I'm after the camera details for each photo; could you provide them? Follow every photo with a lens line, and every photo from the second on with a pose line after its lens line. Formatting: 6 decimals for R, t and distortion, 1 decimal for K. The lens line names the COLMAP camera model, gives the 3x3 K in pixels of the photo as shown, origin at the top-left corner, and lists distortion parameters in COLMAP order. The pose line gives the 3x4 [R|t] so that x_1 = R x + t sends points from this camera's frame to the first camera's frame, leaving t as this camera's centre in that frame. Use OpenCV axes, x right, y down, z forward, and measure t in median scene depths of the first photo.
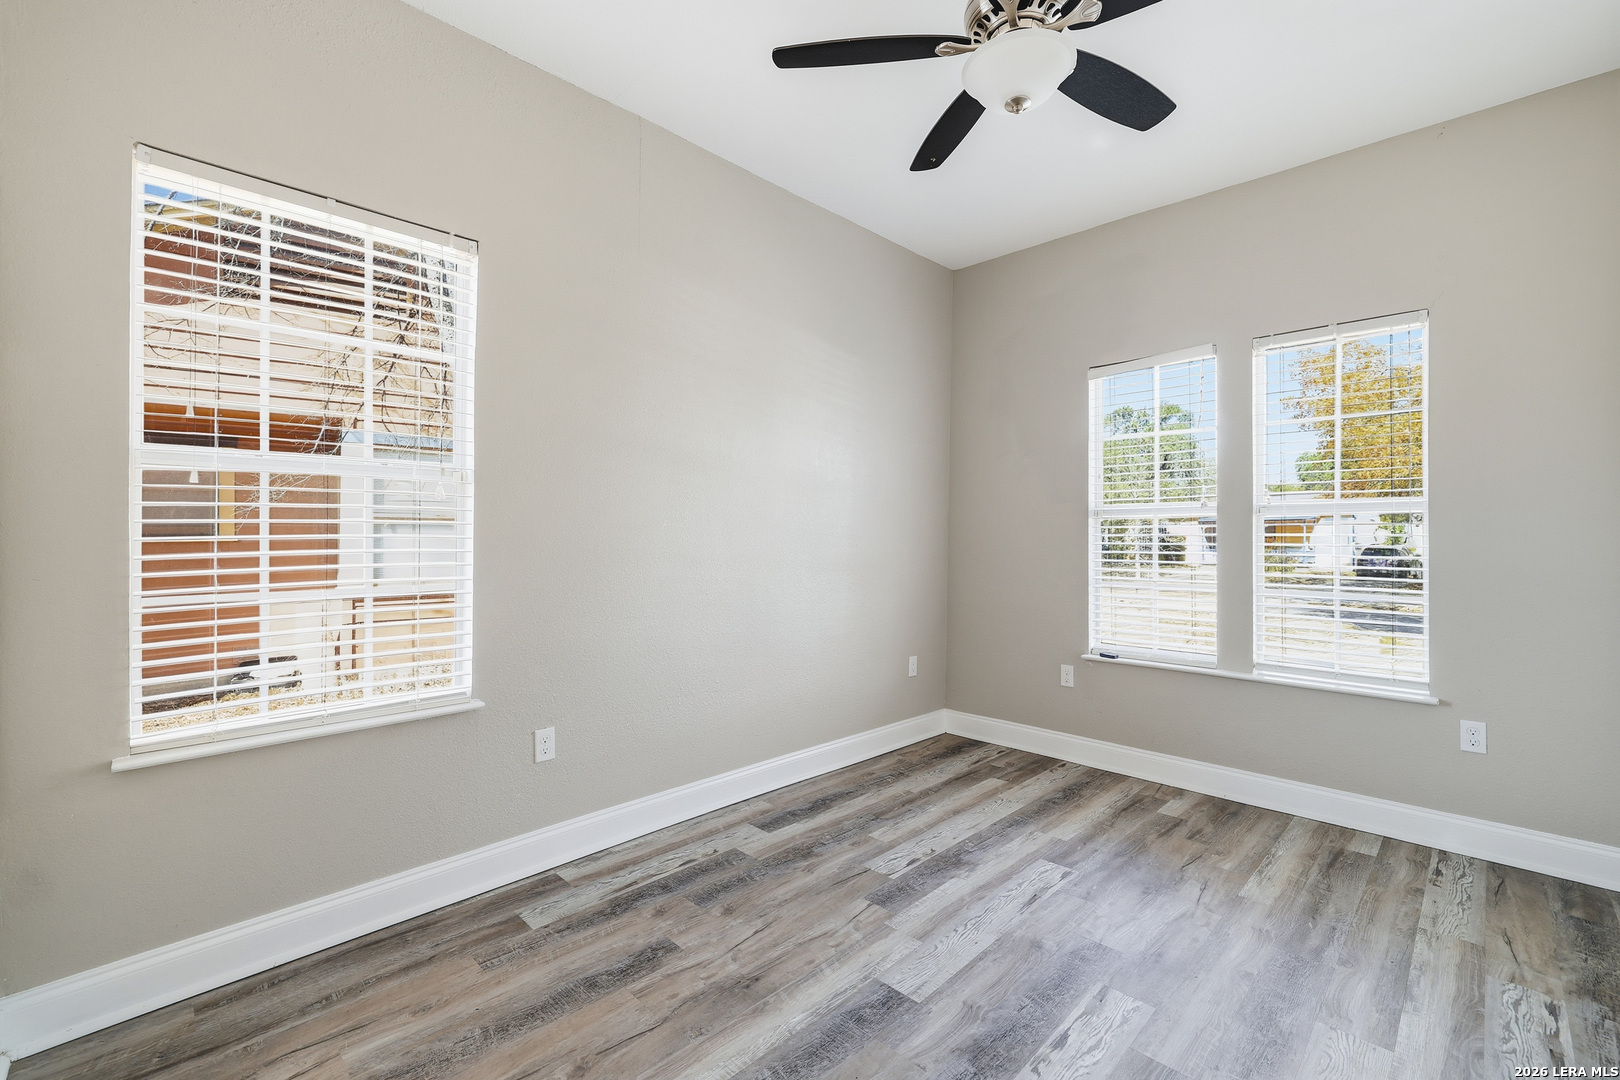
lens RADIAL K [[696.4, 0, 808.0], [0, 696.4, 539.9], [0, 0, 1]] dist [0.004044, -0.000213]
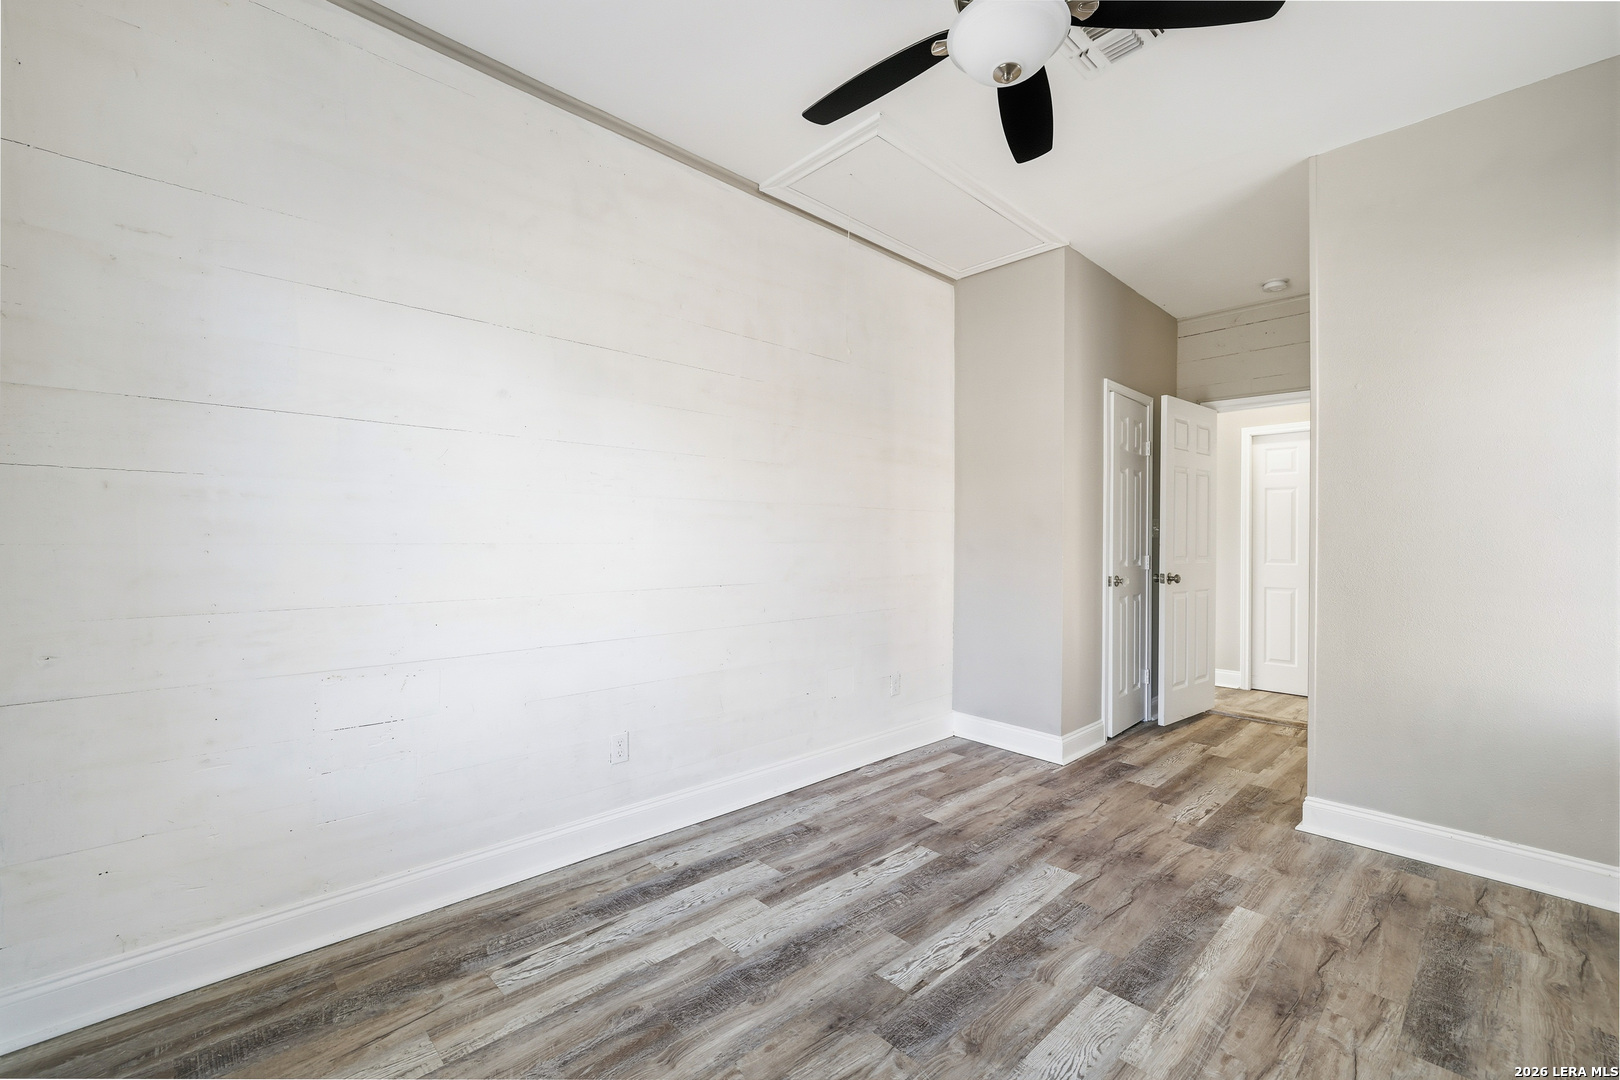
lens RADIAL K [[696.4, 0, 812.1], [0, 696.4, 543.7], [0, 0, 1]] dist [0.004044, -0.000213]
pose [[-0.999816, -0.013056, 0.014030, 0.569777], [-0.013140, 0.999896, -0.005929, 0.011945], [-0.013951, -0.006112, -0.999884, 2.021422]]
